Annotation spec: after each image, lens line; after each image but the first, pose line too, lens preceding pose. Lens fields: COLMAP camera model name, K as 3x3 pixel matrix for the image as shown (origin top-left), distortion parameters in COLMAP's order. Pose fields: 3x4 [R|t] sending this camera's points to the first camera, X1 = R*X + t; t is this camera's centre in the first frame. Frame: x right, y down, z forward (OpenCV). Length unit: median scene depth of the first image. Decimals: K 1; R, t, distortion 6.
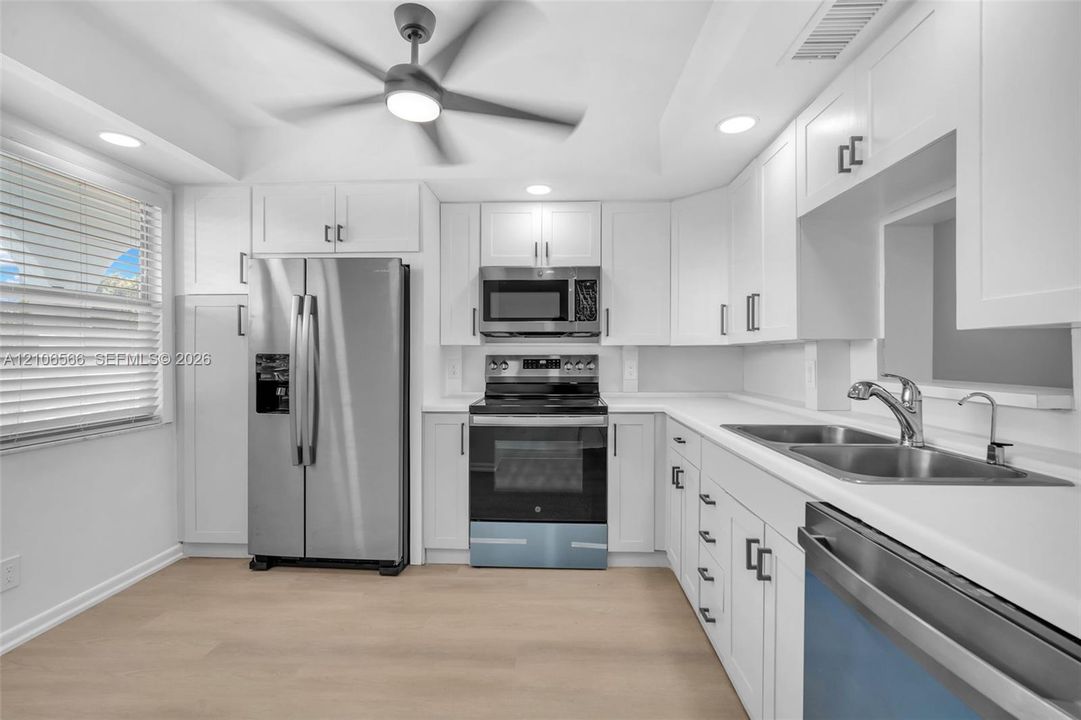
lens RADIAL K [[473.6, 0, 540.5], [0, 473.6, 360.0], [0, 0, 1]] dist [-0.002933, 0.000588]
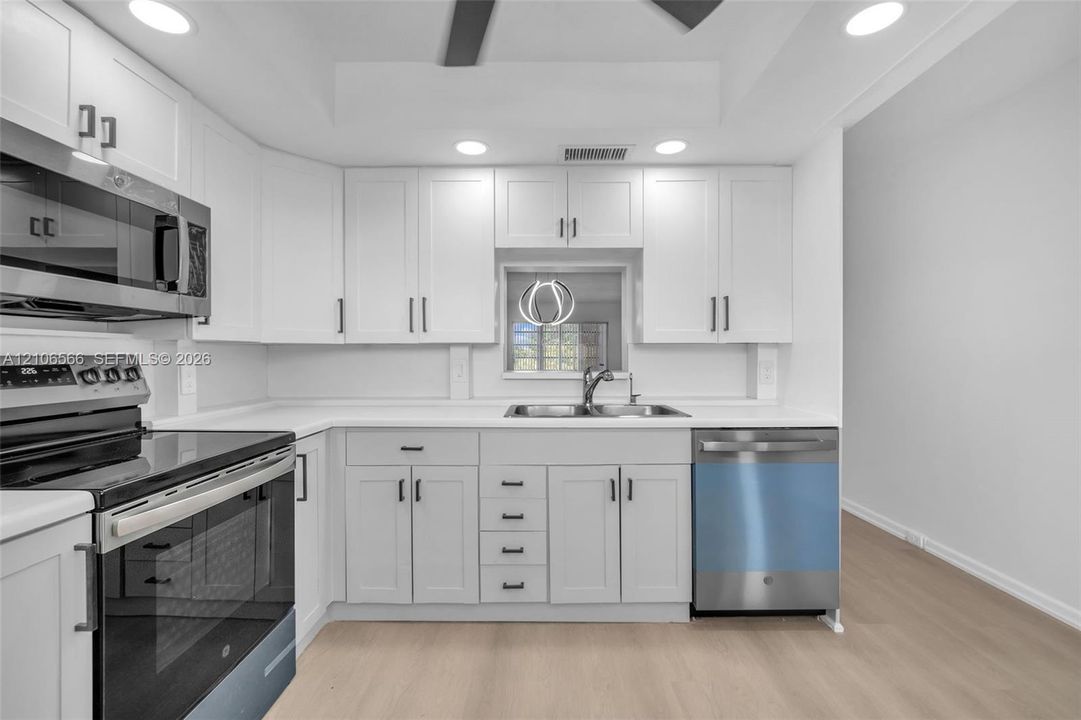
lens RADIAL K [[473.6, 0, 540.5], [0, 473.6, 360.0], [0, 0, 1]] dist [-0.002933, 0.000588]
pose [[-0.027533, -0.011282, 0.999557, -0.532063], [0.011911, 0.999862, 0.011614, -0.007771], [-0.999550, 0.012225, -0.027394, 0.662336]]
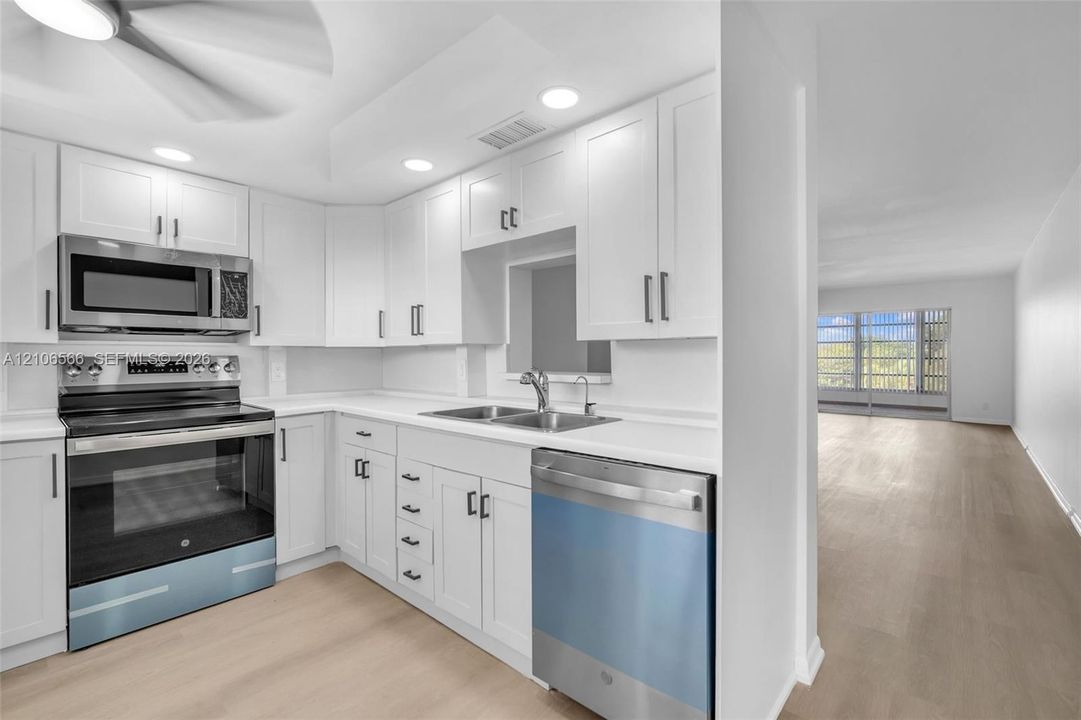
lens RADIAL K [[473.6, 0, 540.5], [0, 473.6, 360.0], [0, 0, 1]] dist [-0.002933, 0.000588]
pose [[0.639951, -0.009646, 0.768356, -0.239731], [0.011789, 0.999927, 0.002734, 0.000907], [-0.768326, 0.007308, 0.640017, -0.006849]]
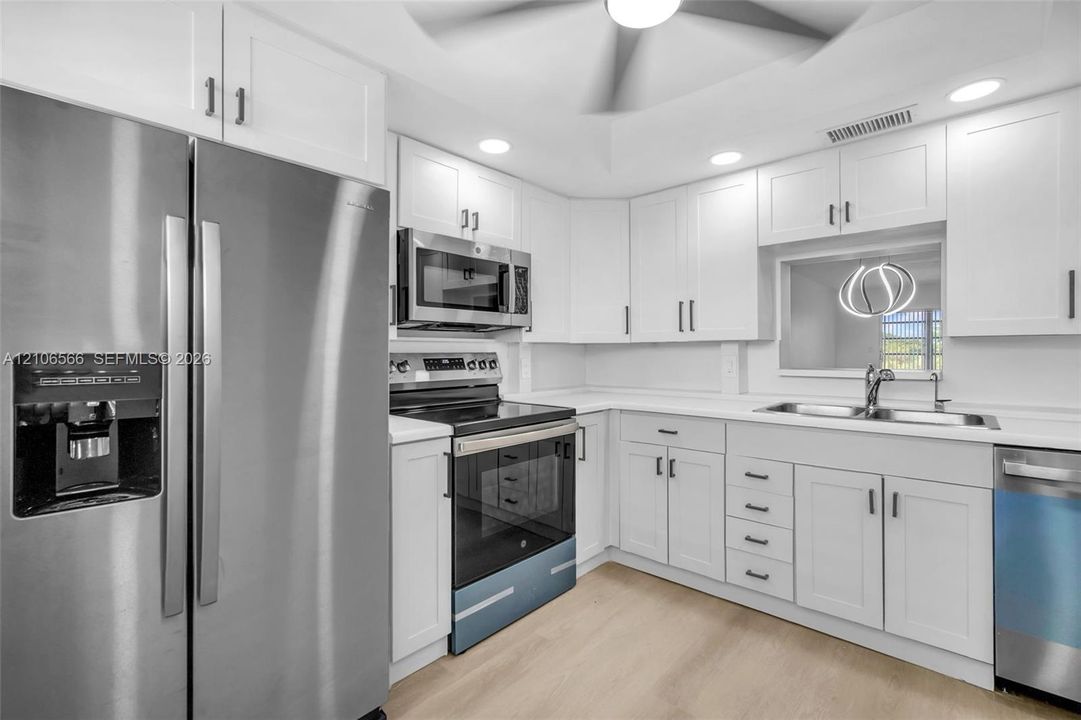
lens RADIAL K [[481.3, 0, 546.7], [0, 481.3, 355.7], [0, 0, 1]] dist [-0.015454, 0.012788]
pose [[0.634906, -0.008801, 0.772539, -0.609769], [0.013032, 0.999915, 0.000680, -0.005683], [-0.772479, 0.009636, 0.634967, 0.445088]]
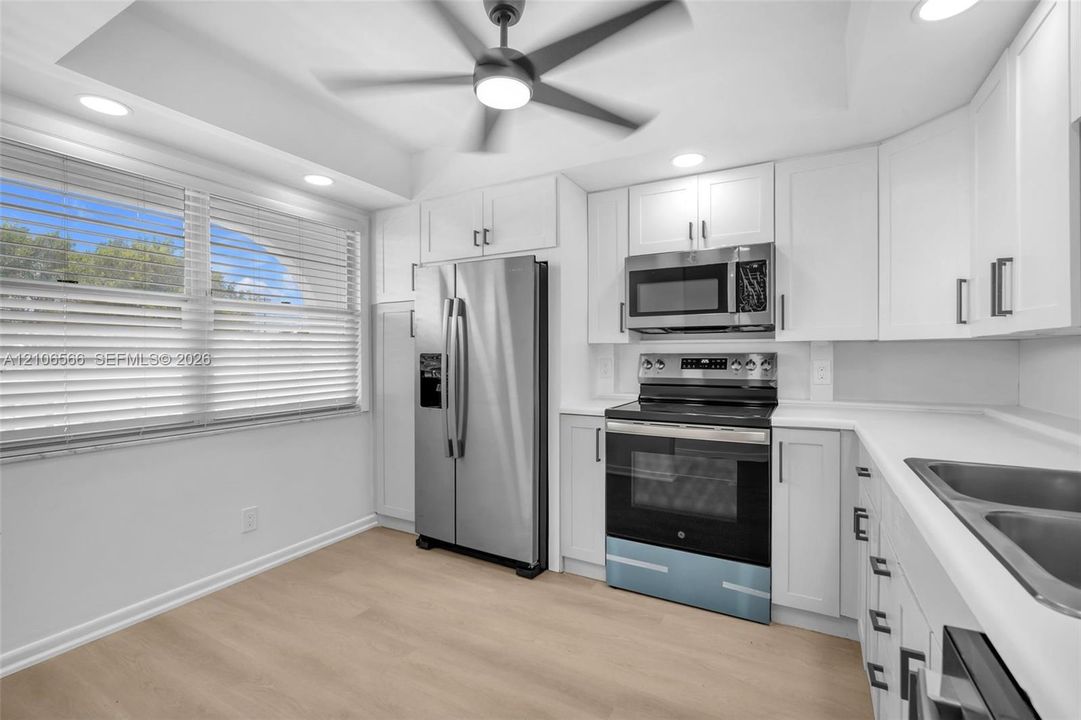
lens RADIAL K [[477.1, 0, 544.1], [0, 477.1, 357.5], [0, 0, 1]] dist [-0.005824, 0.000021]
pose [[0.896580, 0.000435, -0.442881, 0.152615], [-0.001657, 0.999996, -0.002373, -0.001132], [0.442878, 0.002861, 0.896577, 0.120857]]
